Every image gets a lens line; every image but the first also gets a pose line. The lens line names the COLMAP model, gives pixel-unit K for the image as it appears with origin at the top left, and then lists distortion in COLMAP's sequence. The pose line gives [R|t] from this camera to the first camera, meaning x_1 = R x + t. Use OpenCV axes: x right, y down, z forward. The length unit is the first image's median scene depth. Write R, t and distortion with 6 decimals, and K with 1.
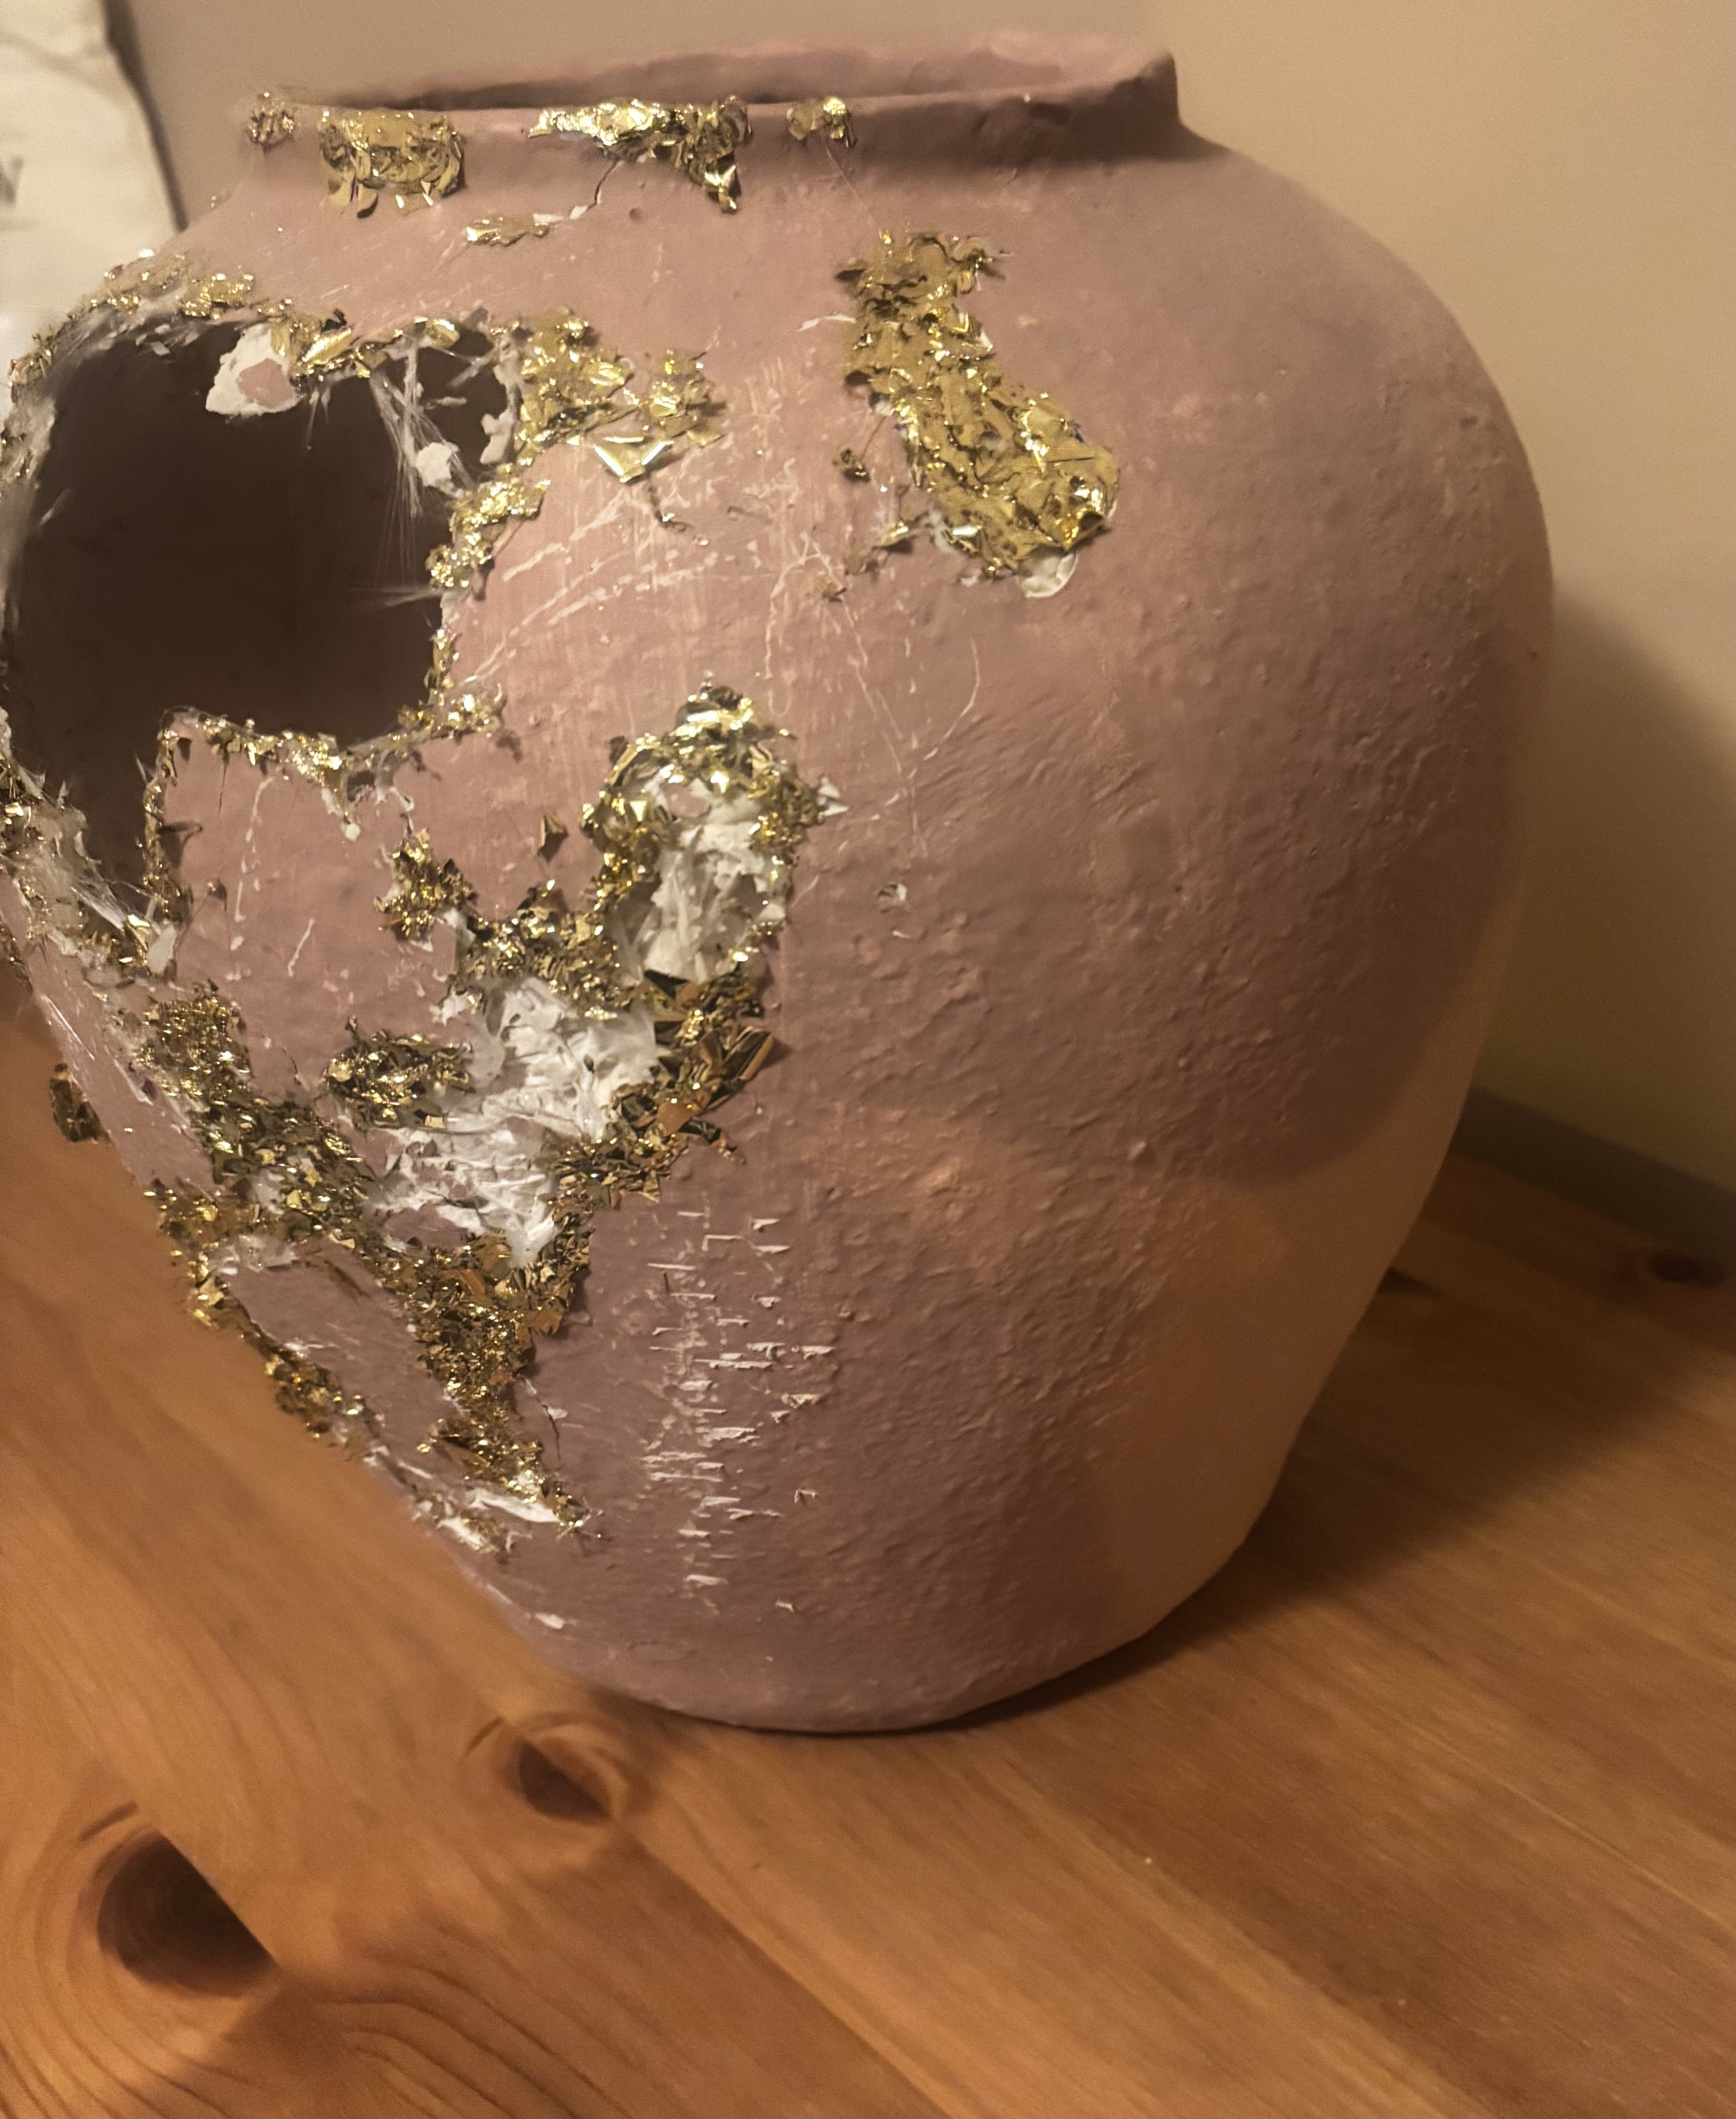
lens RADIAL K [[2371.3, 0, 867.9], [0, 2371.3, 1058.9], [0, 0, 1]] dist [-0.013757, 0.000000]
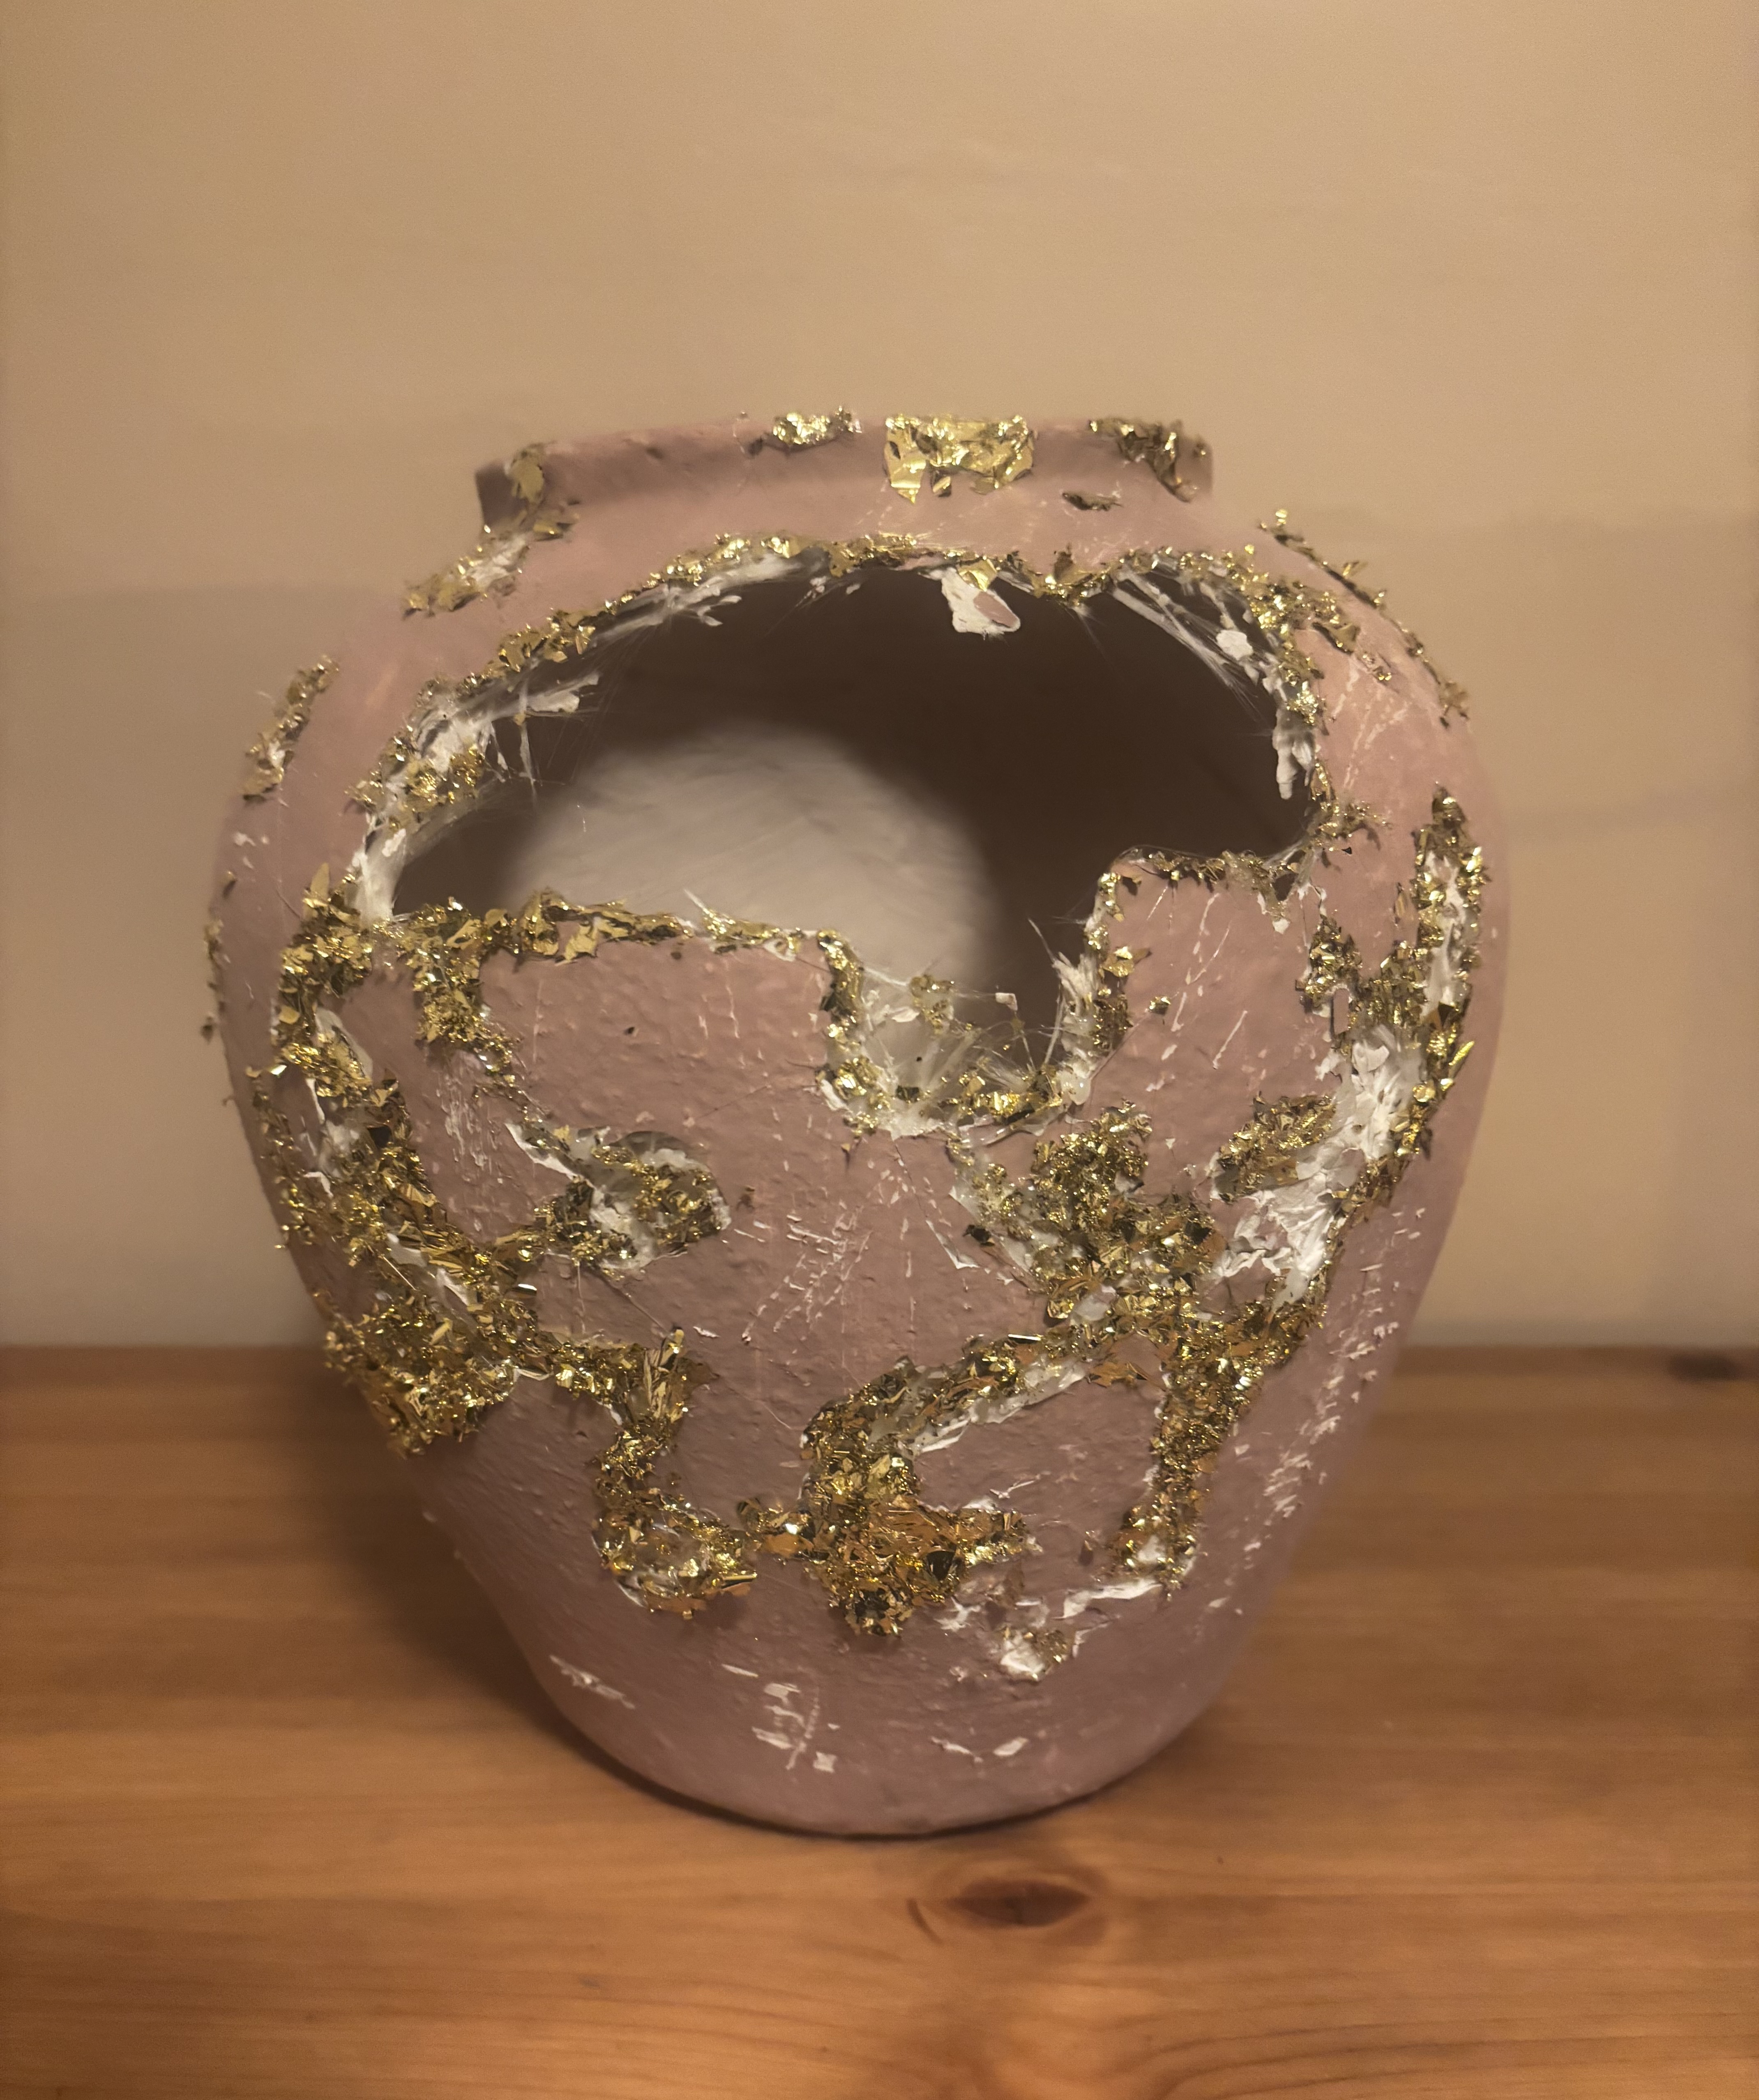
lens RADIAL K [[1780.6, 0, 874.7], [0, 1780.6, 1068.7], [0, 0, 1]] dist [0.017509, -0.000125]
pose [[0.703859, -0.156112, 0.692973, -0.989586], [0.303006, 0.948329, -0.094127, -0.003211], [-0.642472, 0.276227, 0.714793, 0.487602]]
